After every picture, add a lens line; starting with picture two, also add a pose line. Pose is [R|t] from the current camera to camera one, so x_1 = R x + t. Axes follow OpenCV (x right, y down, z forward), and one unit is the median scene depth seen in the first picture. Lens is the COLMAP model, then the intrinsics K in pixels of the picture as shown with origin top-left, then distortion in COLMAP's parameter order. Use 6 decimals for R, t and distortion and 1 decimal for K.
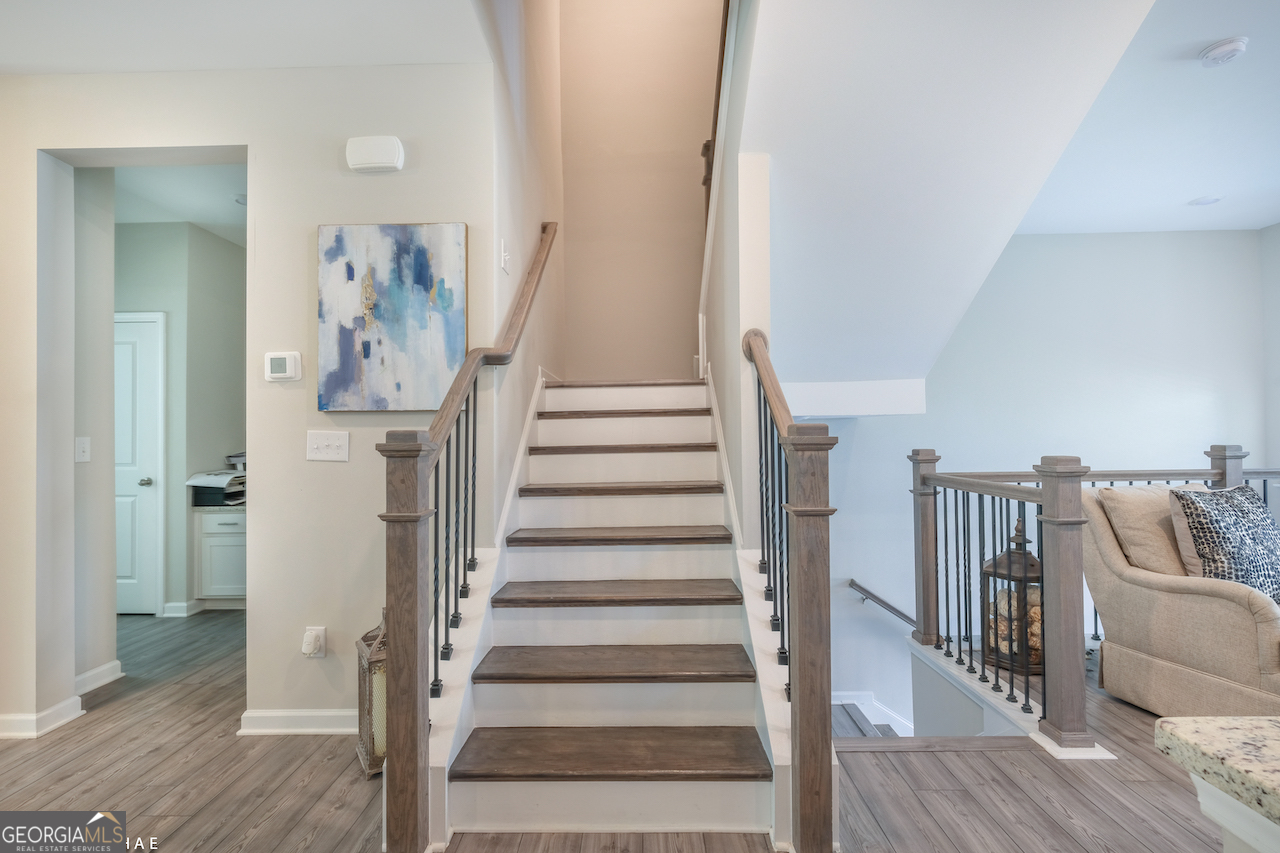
lens RADIAL K [[588.5, 0, 635.6], [0, 588.5, 427.0], [0, 0, 1]] dist [0.001525, -0.000420]
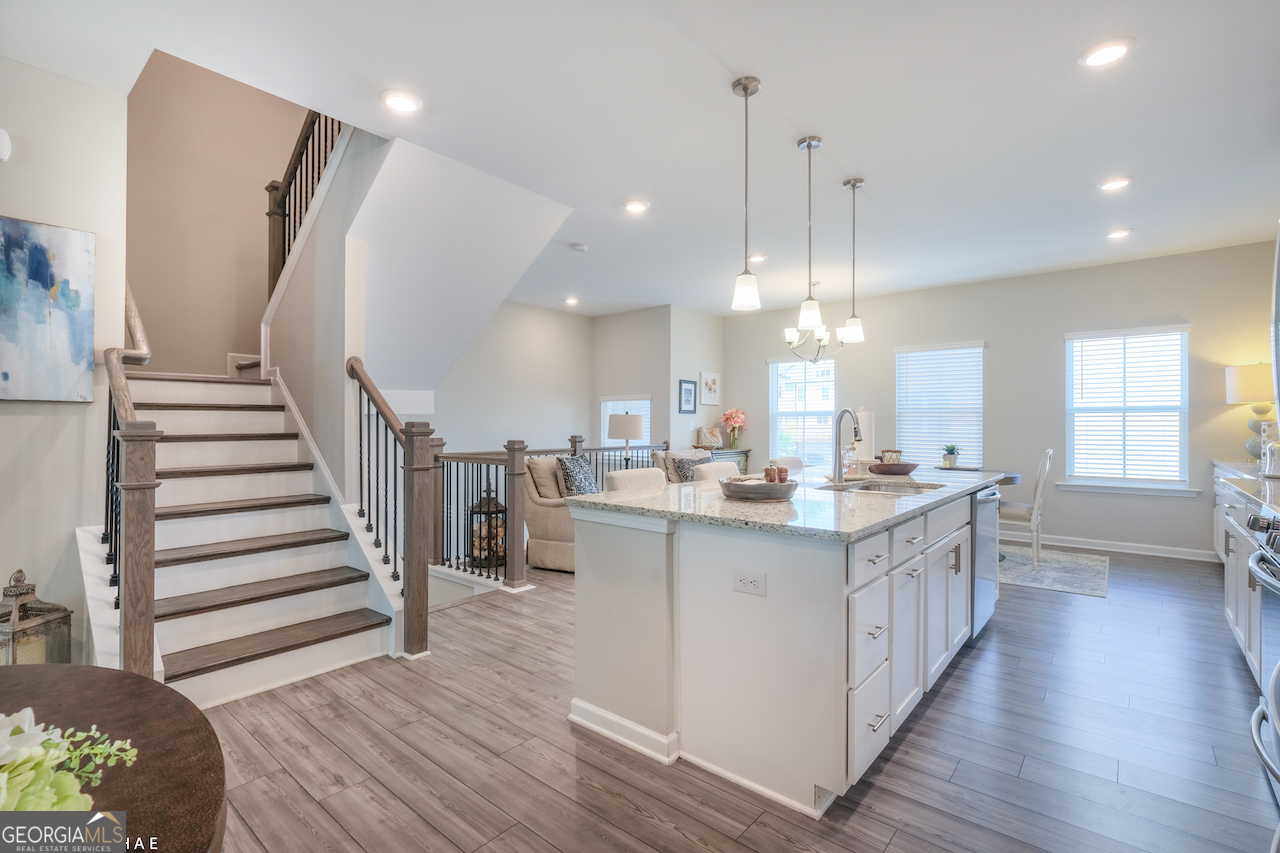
lens RADIAL K [[588.5, 0, 629.1], [0, 588.5, 427.4], [0, 0, 1]] dist [0.001525, -0.000420]
pose [[0.640627, 0.011419, 0.767767, -0.493609], [-0.019859, 0.999801, 0.001700, -0.002836], [-0.767595, -0.016336, 0.640727, -0.491773]]
